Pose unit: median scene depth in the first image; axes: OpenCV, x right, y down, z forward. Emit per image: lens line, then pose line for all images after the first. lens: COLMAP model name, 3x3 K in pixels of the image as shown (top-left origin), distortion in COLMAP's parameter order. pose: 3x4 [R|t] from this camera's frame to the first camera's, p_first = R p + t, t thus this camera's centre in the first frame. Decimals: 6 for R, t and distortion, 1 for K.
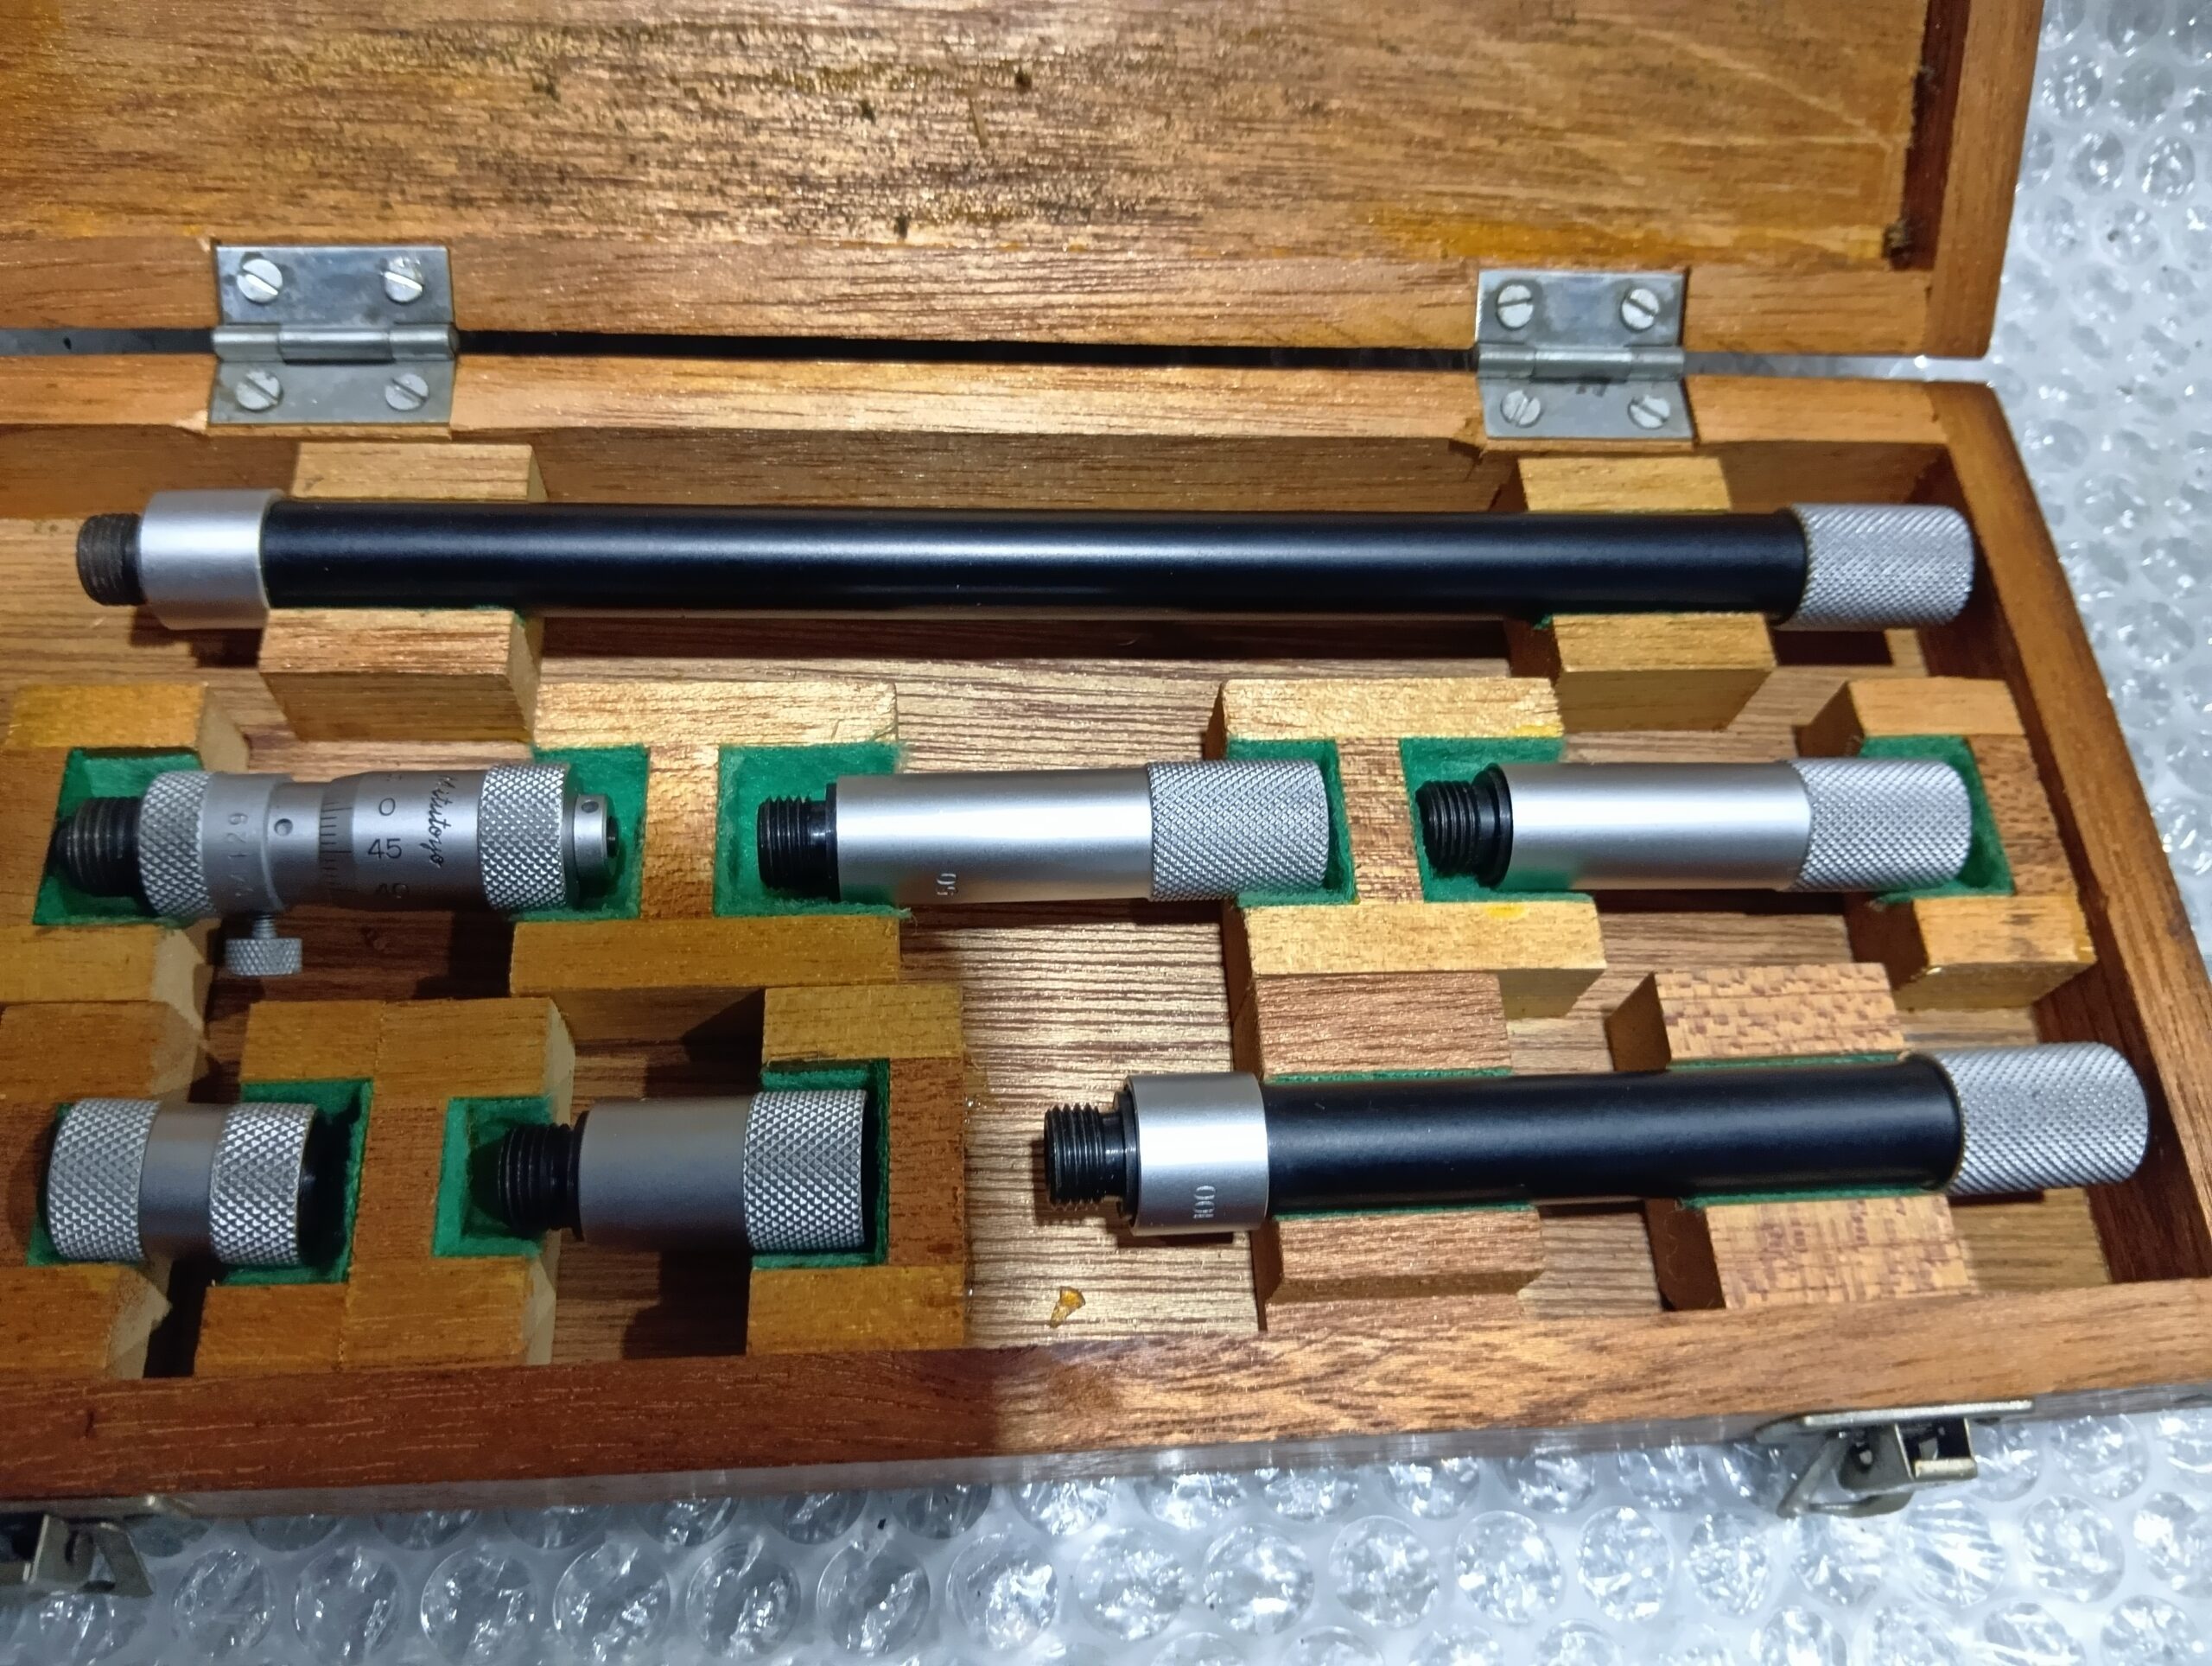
lens RADIAL K [[1739.6, 0, 1113.2], [0, 1739.6, 895.5], [0, 0, 1]] dist [0.057895, -0.163936]
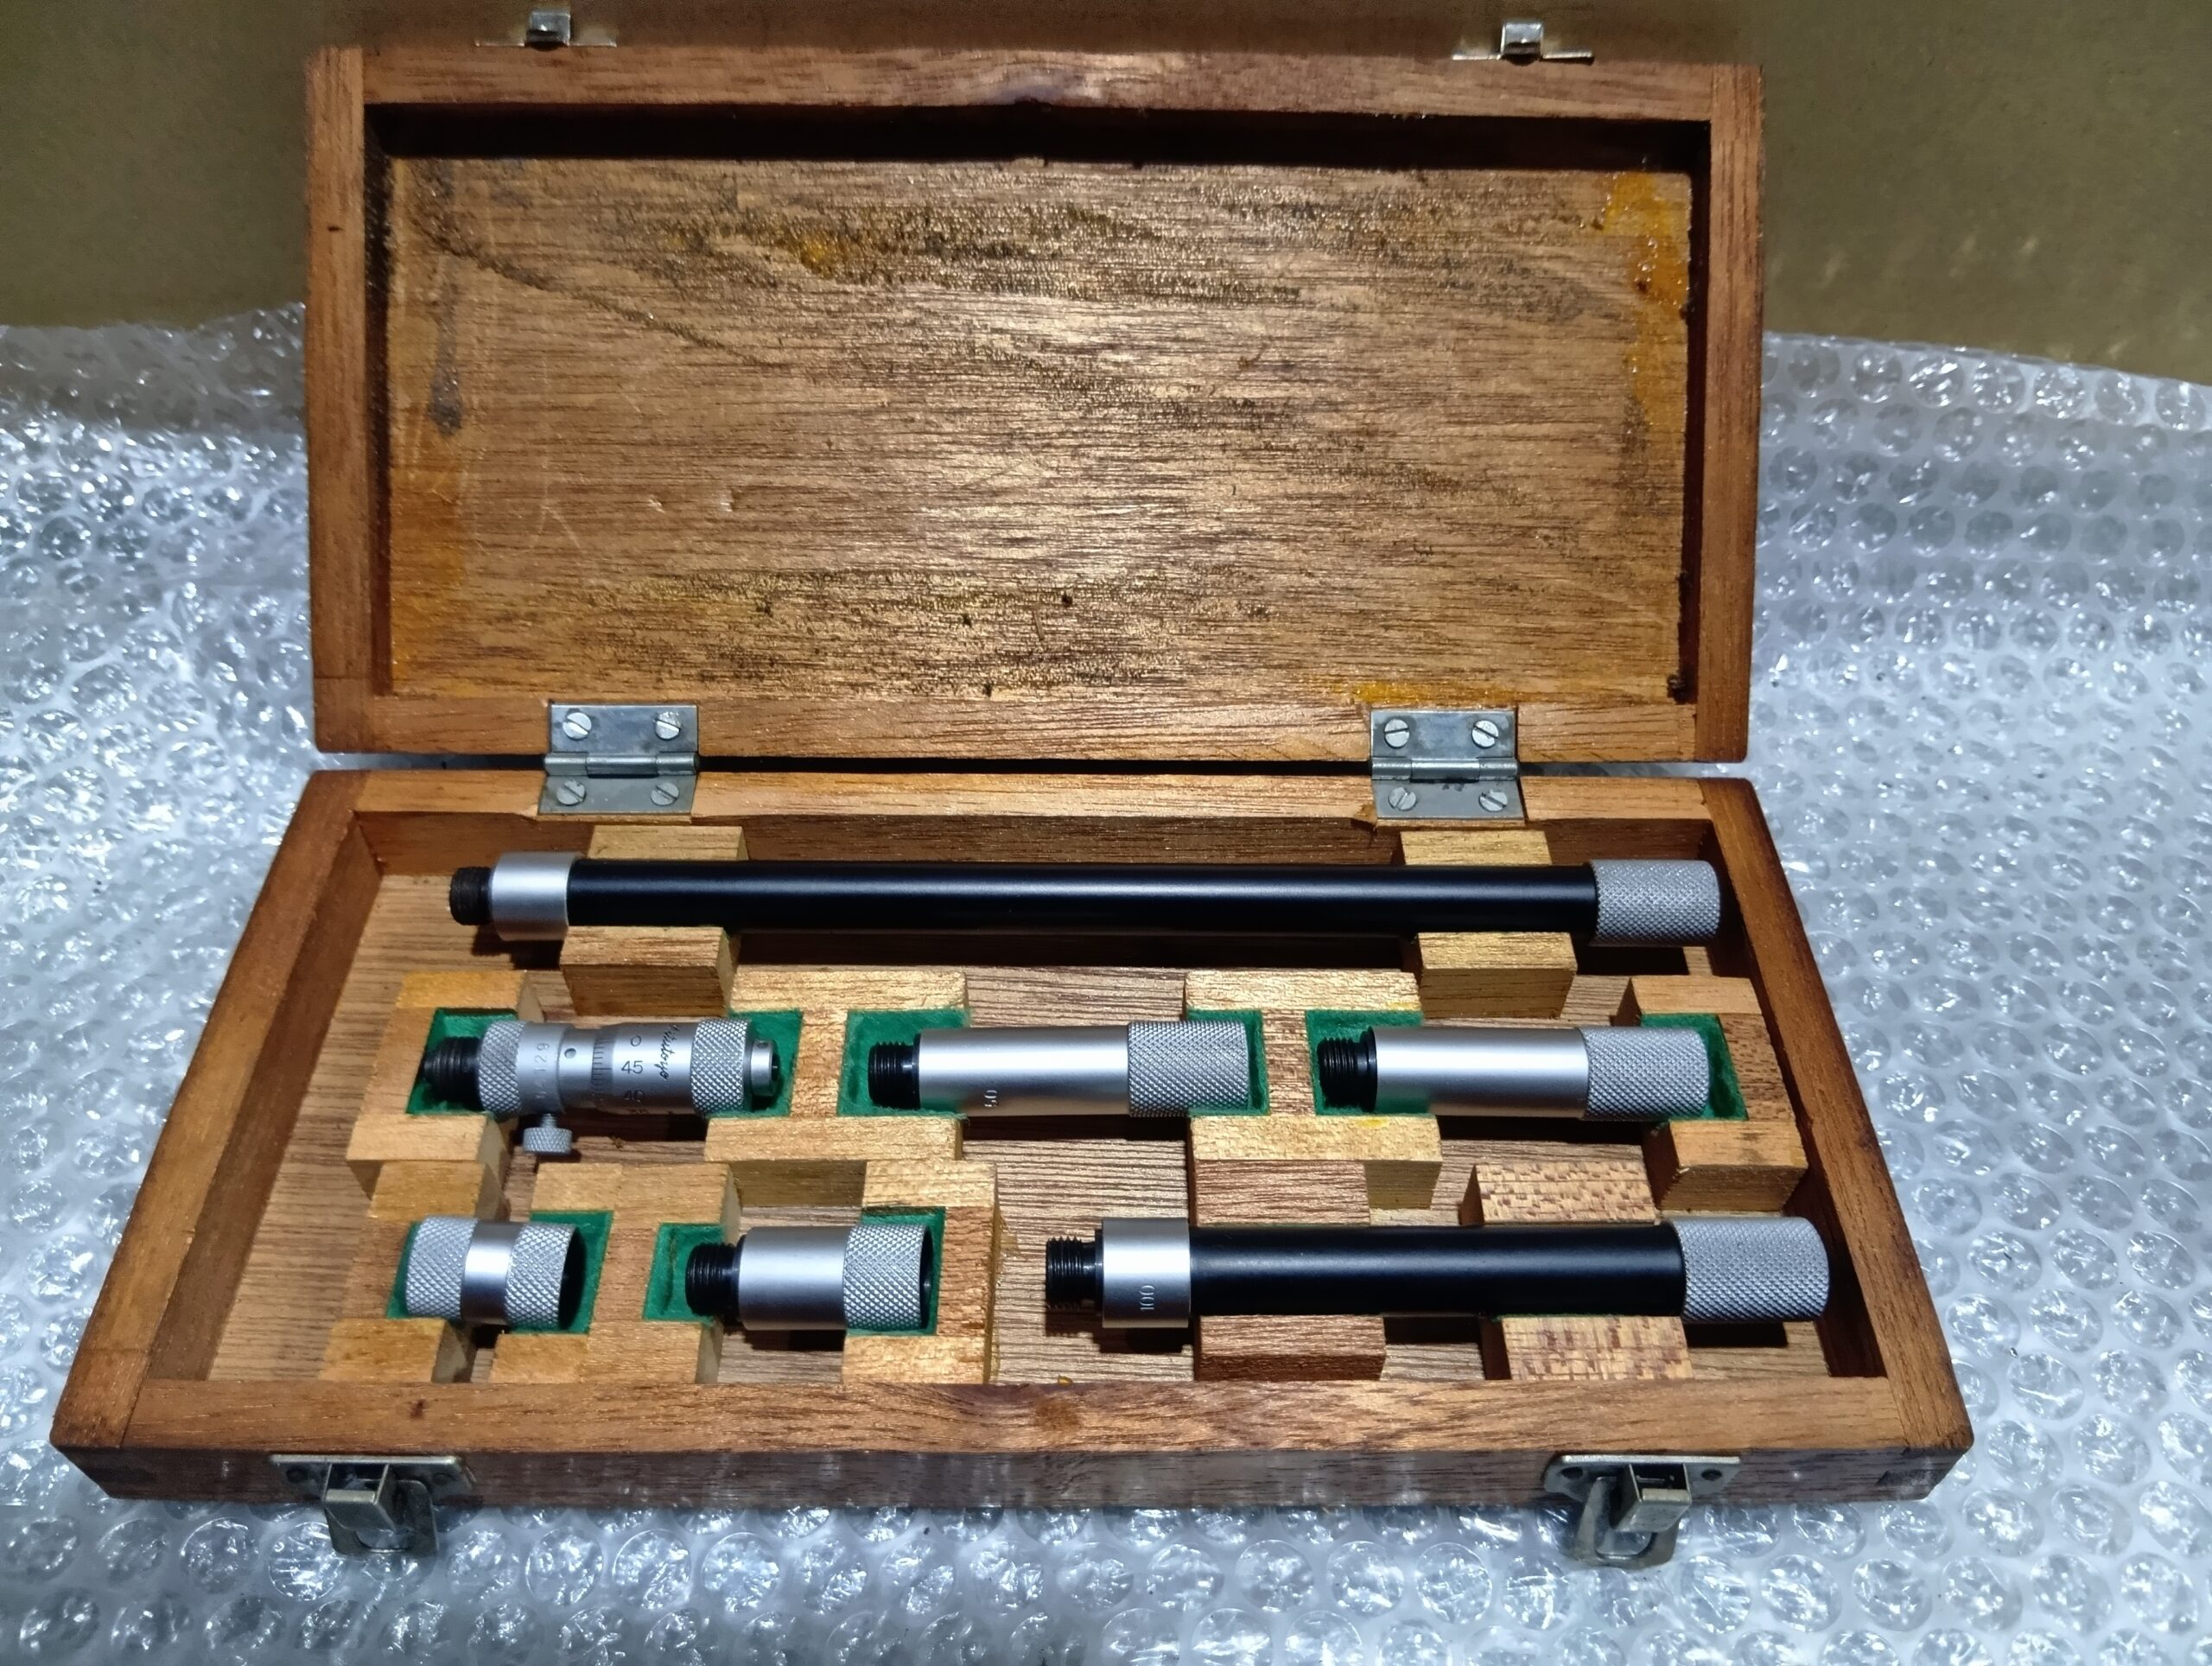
lens RADIAL K [[1739.6, 0, 1113.2], [0, 1739.6, 895.5], [0, 0, 1]] dist [0.057895, -0.163936]
pose [[0.995647, -0.006189, -0.092996, 0.138075], [-0.017343, 0.968064, -0.250103, 0.182532], [0.091574, 0.250627, 0.963743, -0.442085]]
